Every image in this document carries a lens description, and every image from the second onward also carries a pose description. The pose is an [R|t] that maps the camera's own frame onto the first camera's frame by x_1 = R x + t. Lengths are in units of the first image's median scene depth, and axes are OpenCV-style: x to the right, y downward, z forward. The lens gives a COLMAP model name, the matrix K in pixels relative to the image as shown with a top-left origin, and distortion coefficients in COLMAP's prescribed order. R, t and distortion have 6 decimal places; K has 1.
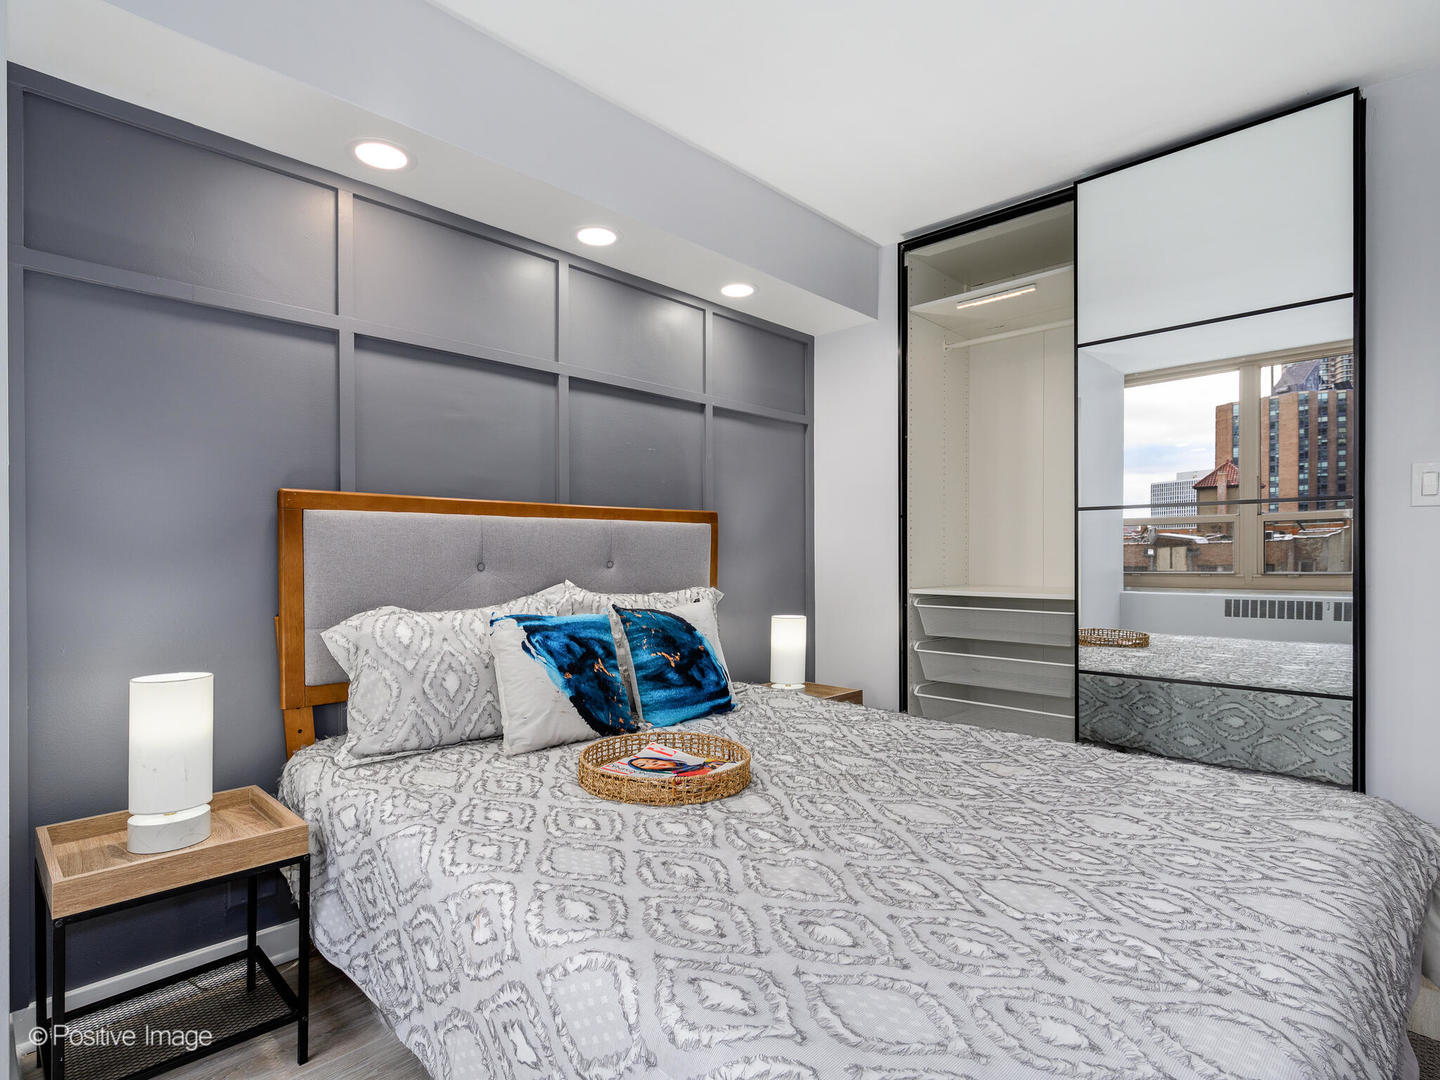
lens RADIAL K [[758.4, 0, 723.0], [0, 758.4, 566.8], [0, 0, 1]] dist [-0.000105, -0.000458]
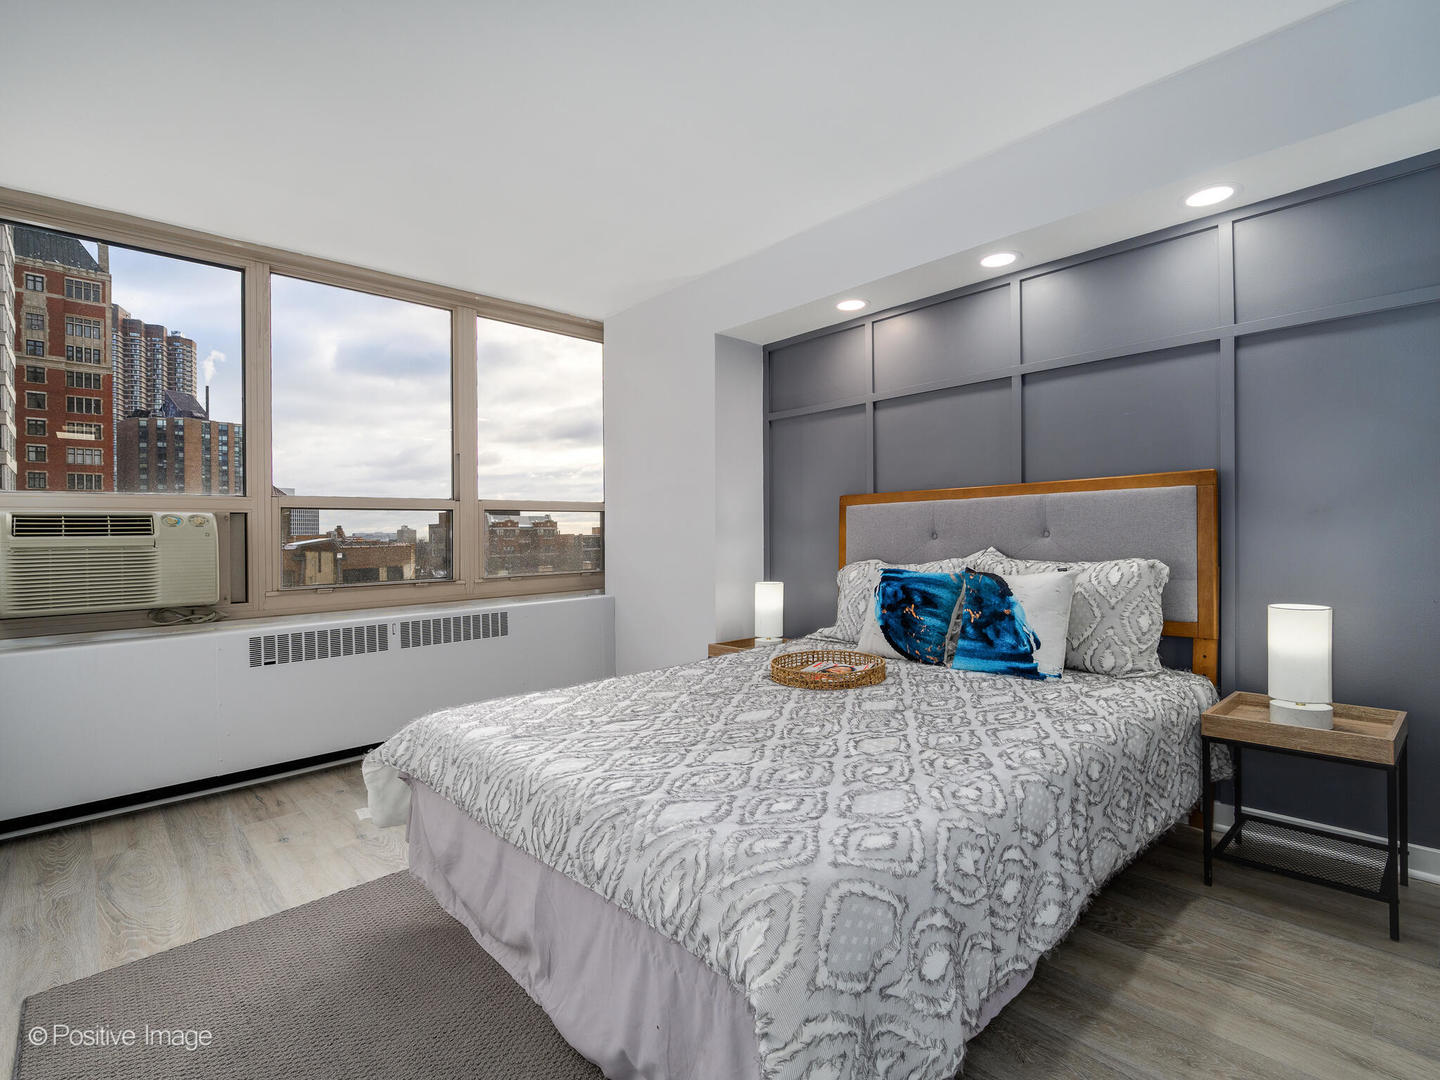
lens RADIAL K [[707.9, 0, 727.9], [0, 707.9, 539.3], [0, 0, 1]] dist [0.002931, -0.000441]
pose [[-0.042919, 0.007872, -0.999048, 1.130154], [0.003287, 0.999965, 0.007738, -0.006903], [0.999073, -0.002952, -0.042944, 0.727209]]
